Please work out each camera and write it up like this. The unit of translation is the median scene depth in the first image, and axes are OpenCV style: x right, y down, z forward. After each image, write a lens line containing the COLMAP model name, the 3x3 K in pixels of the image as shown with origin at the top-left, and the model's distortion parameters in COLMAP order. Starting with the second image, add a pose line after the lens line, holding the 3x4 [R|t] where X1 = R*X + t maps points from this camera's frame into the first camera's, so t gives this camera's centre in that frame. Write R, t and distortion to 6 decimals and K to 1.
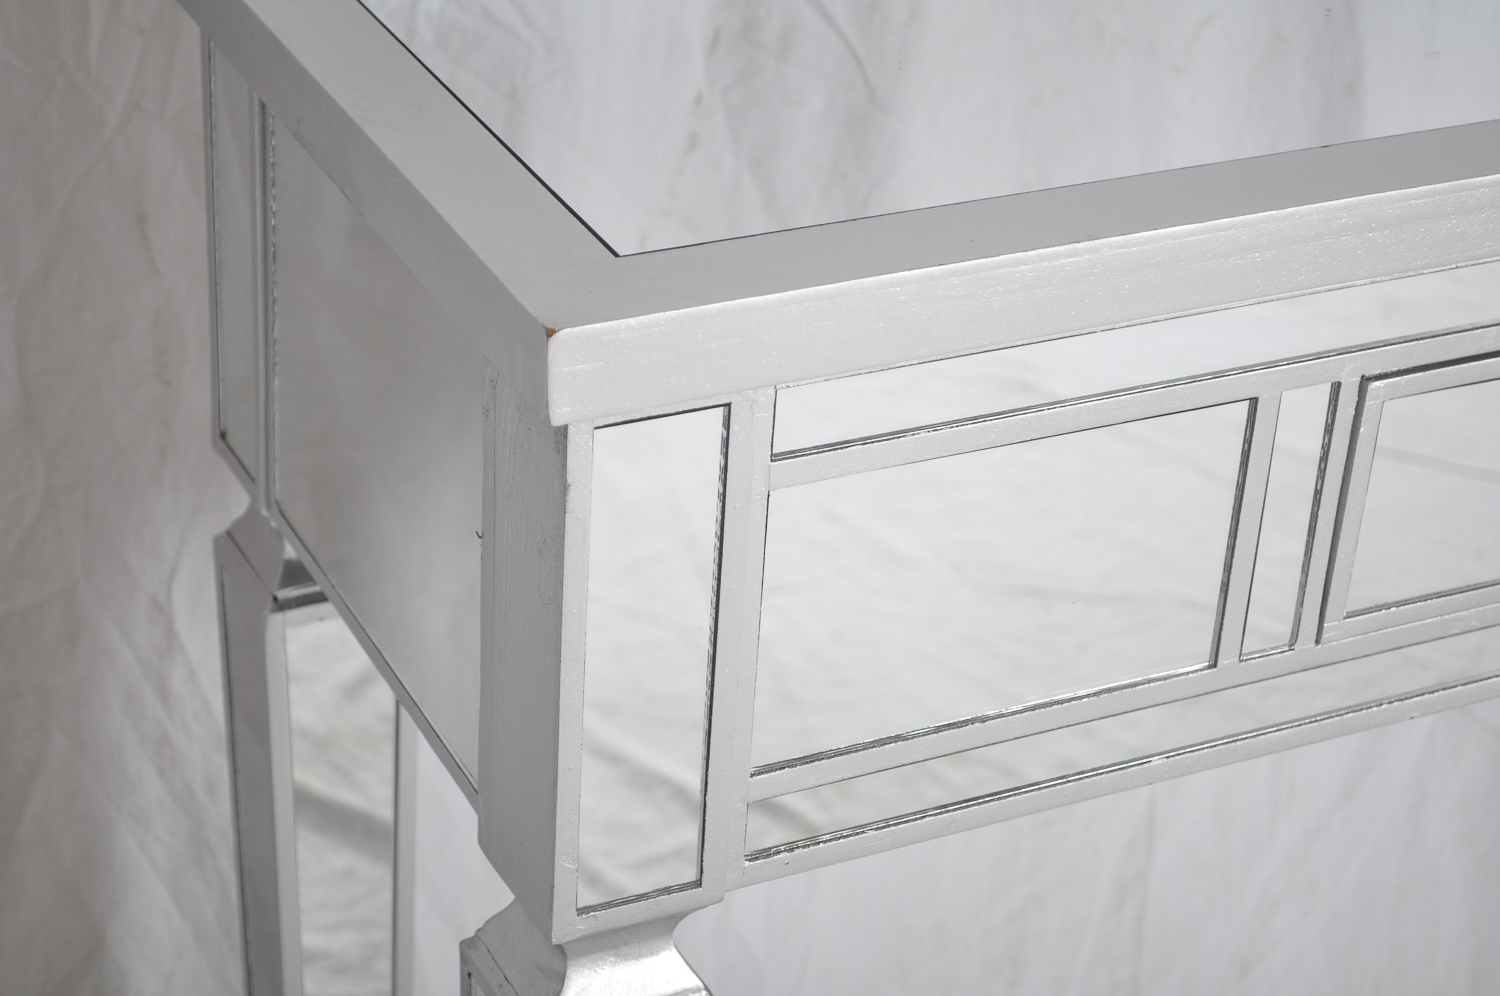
lens RADIAL K [[3148.1, 0, 736.9], [0, 3148.1, 498.3], [0, 0, 1]] dist [-0.030004, 0.000000]
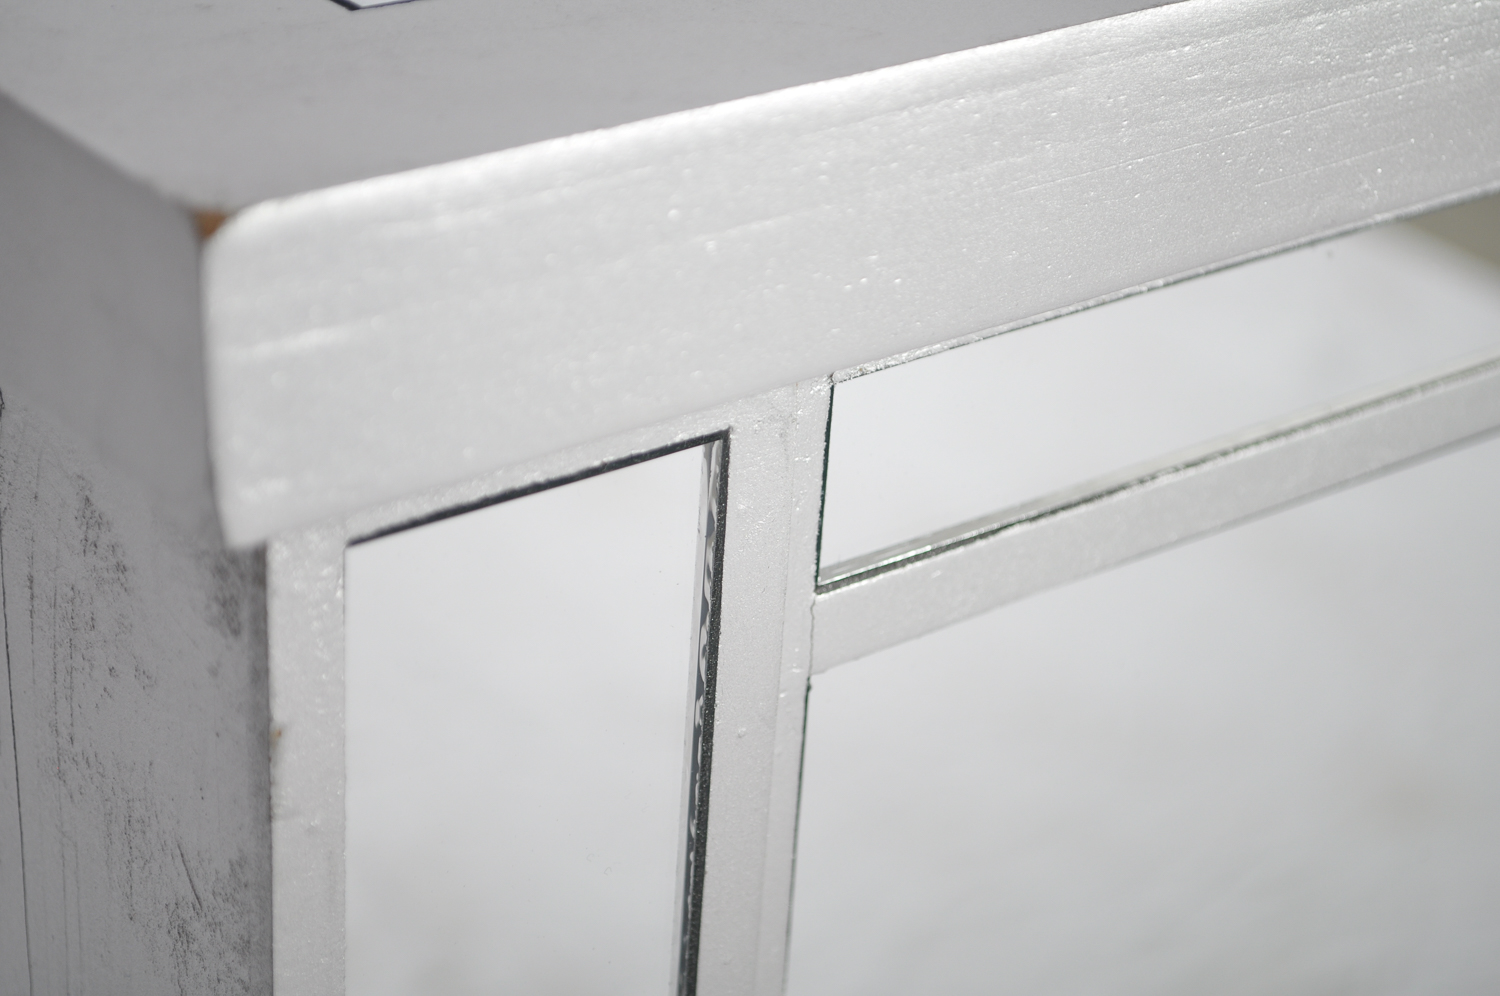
lens RADIAL K [[3367.4, 0, 748.7], [0, 3367.4, 497.1], [0, 0, 1]] dist [0.099234, 0.000000]
pose [[0.981099, -0.095486, 0.168307, -0.062208], [0.100631, 0.994674, -0.022289, -0.015392], [-0.165282, 0.038804, 0.985483, 0.661356]]
